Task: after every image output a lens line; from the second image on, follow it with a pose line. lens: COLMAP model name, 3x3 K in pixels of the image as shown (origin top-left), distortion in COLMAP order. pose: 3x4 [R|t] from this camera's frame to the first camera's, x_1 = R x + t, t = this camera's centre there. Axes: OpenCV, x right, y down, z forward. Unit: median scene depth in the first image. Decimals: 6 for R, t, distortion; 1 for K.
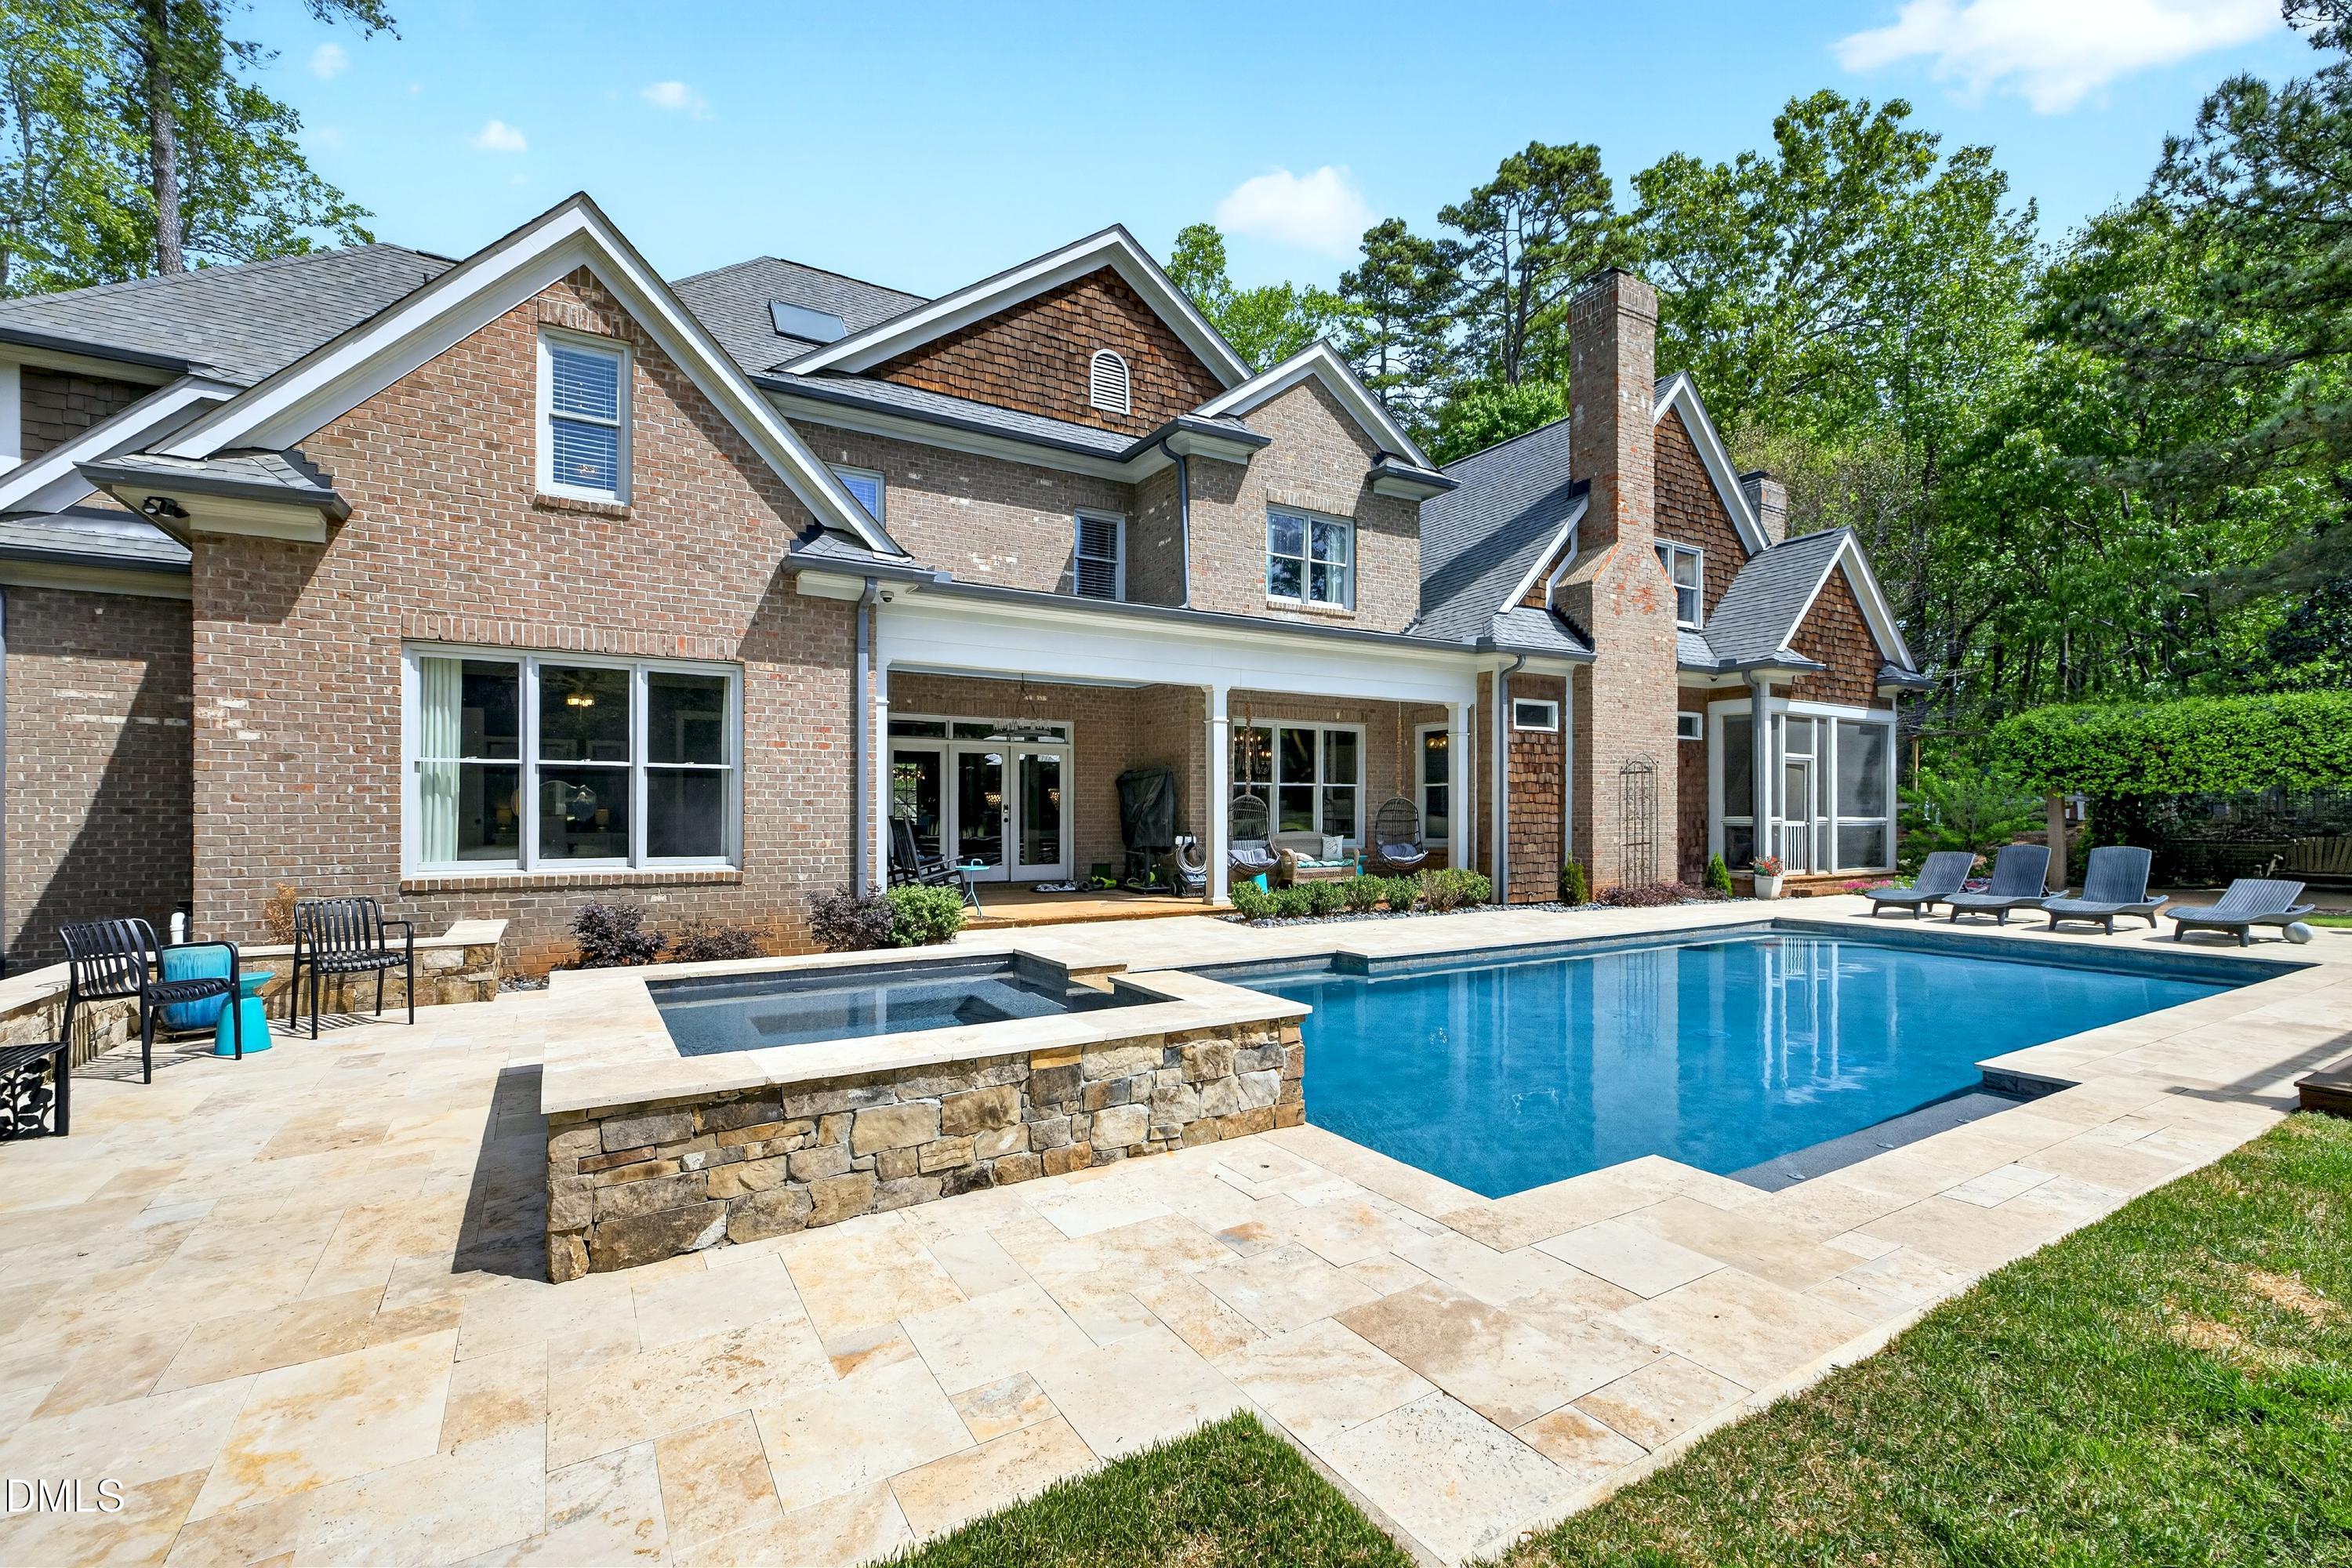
lens RADIAL K [[1019.5, 0, 1175.3], [0, 1019.5, 818.9], [0, 0, 1]] dist [0.013078, -0.003045]
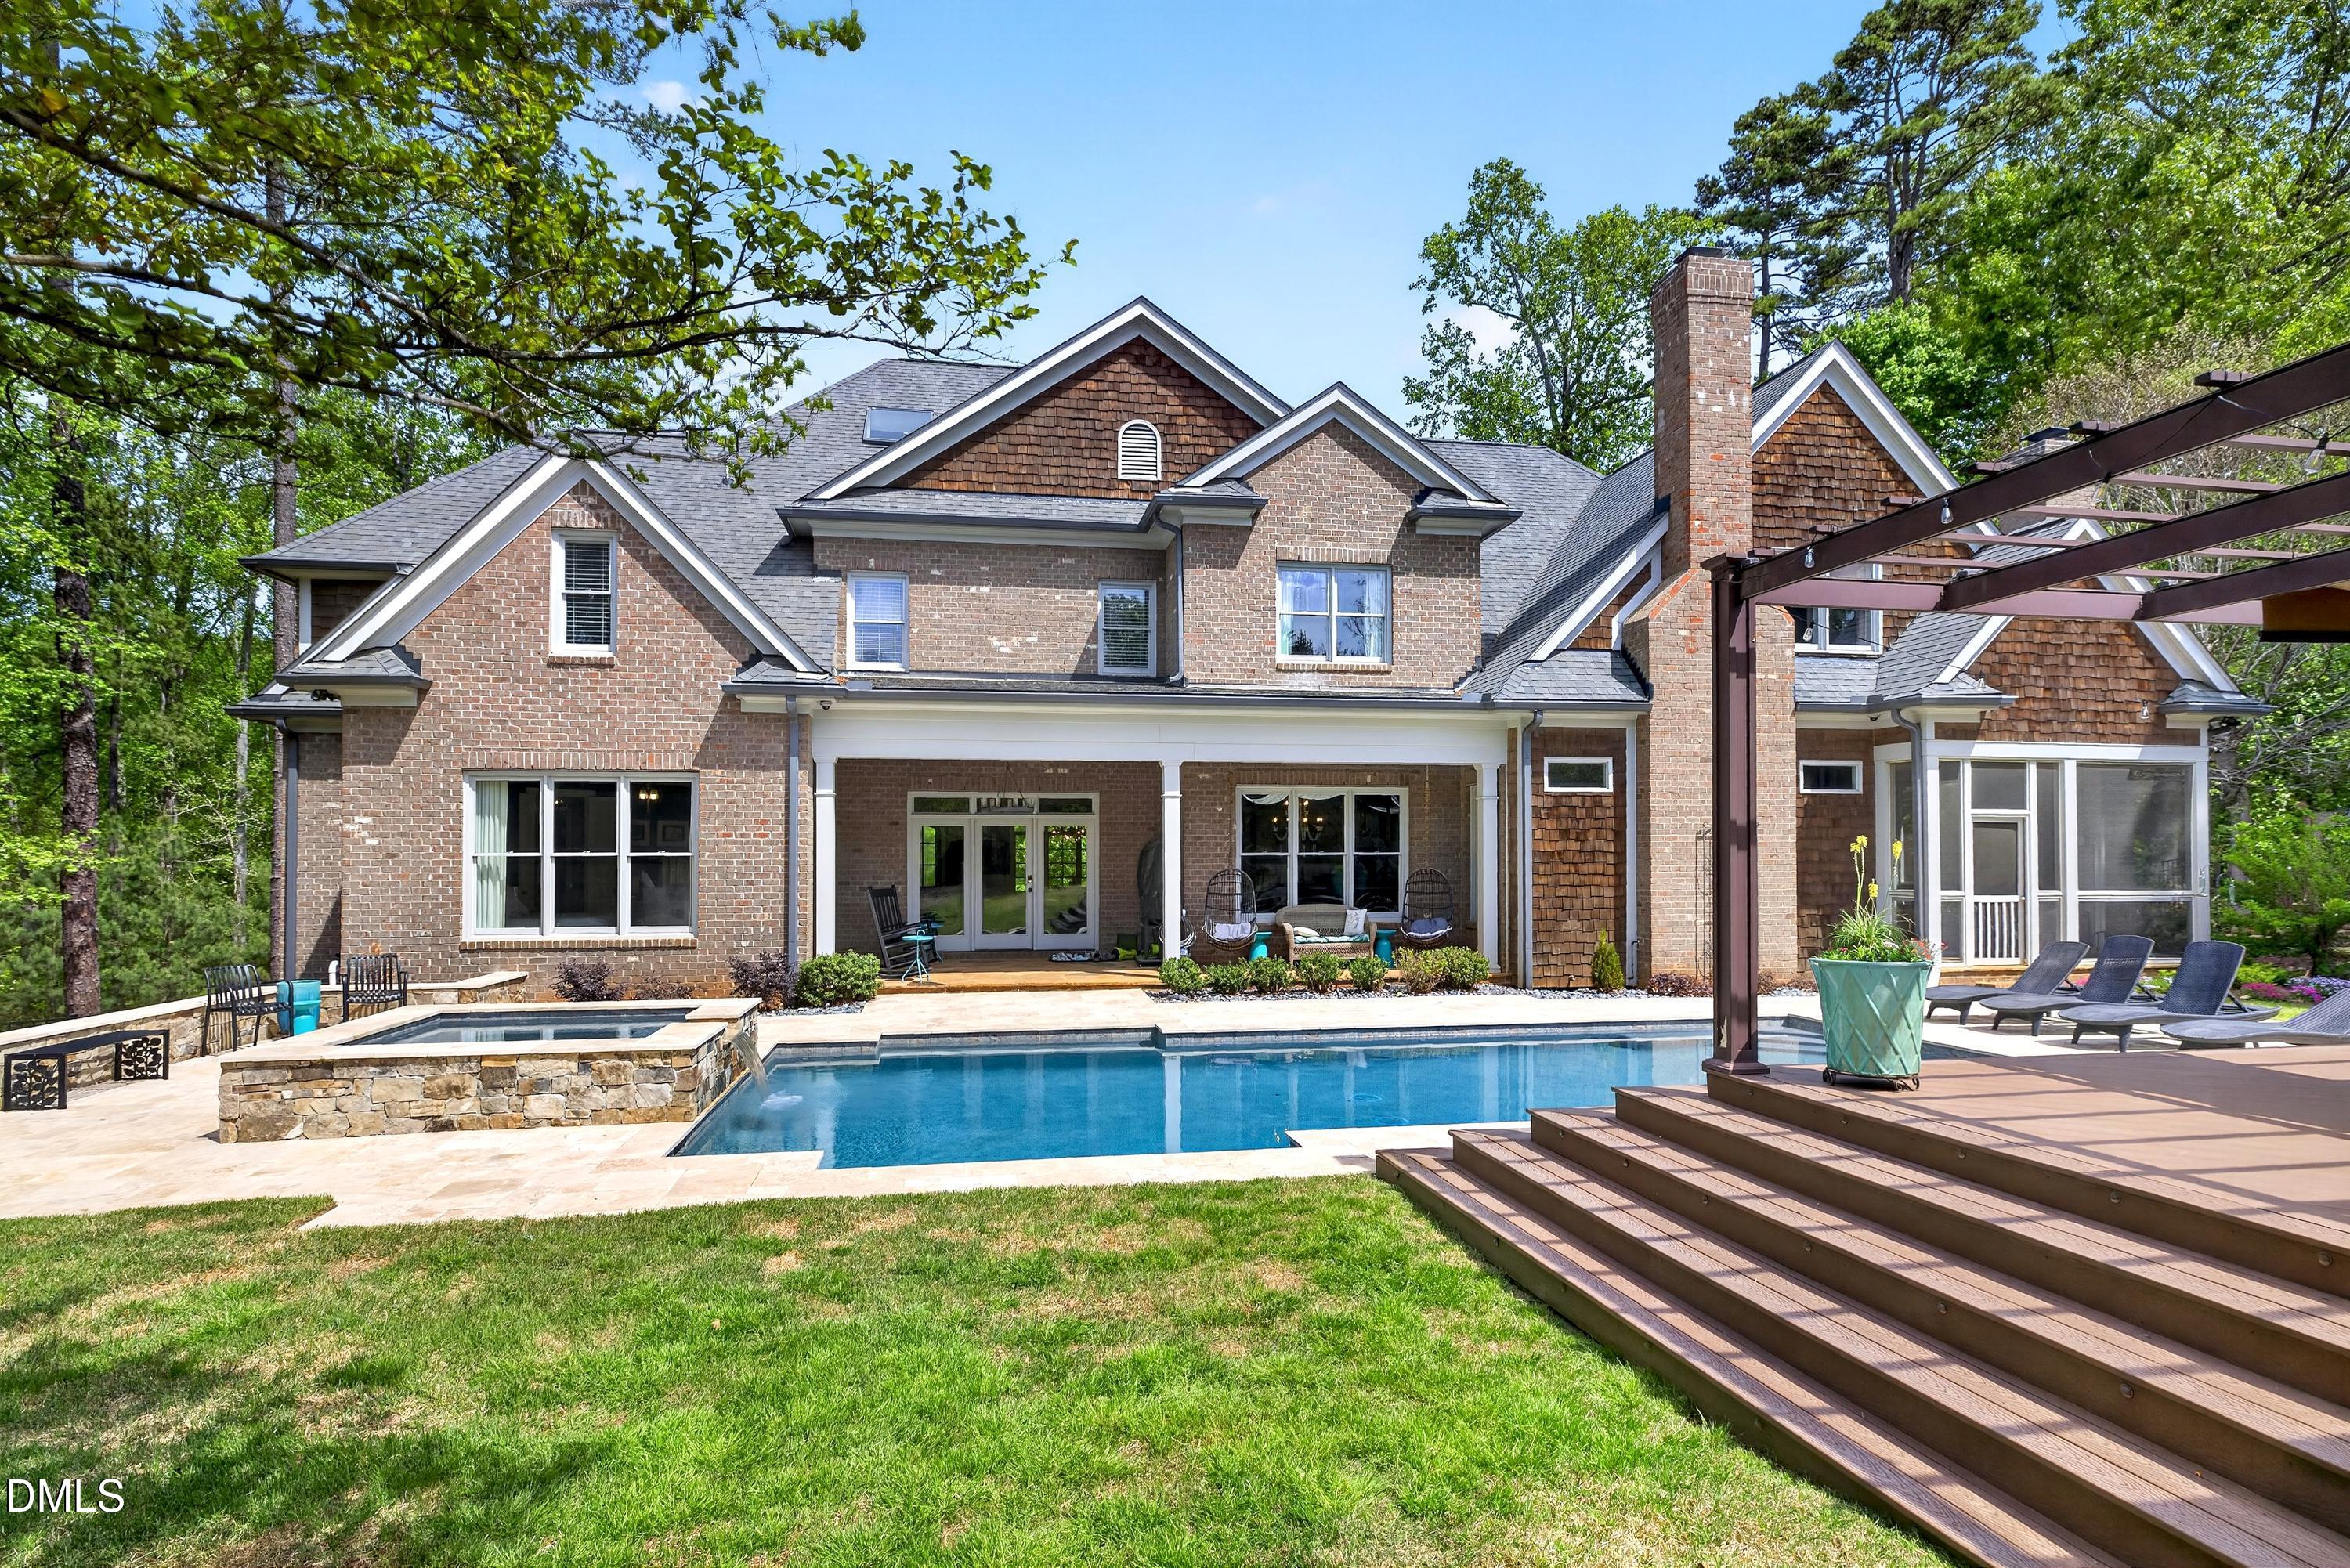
lens RADIAL K [[1289.6, 0, 1194.8], [0, 1289.6, 847.8], [0, 0, 1]] dist [-0.002575, 0.004565]
pose [[0.932898, -0.005092, -0.360105, 0.501429], [0.000455, 0.999916, -0.012962, -0.027681], [0.360141, 0.011929, 0.932822, -0.173158]]
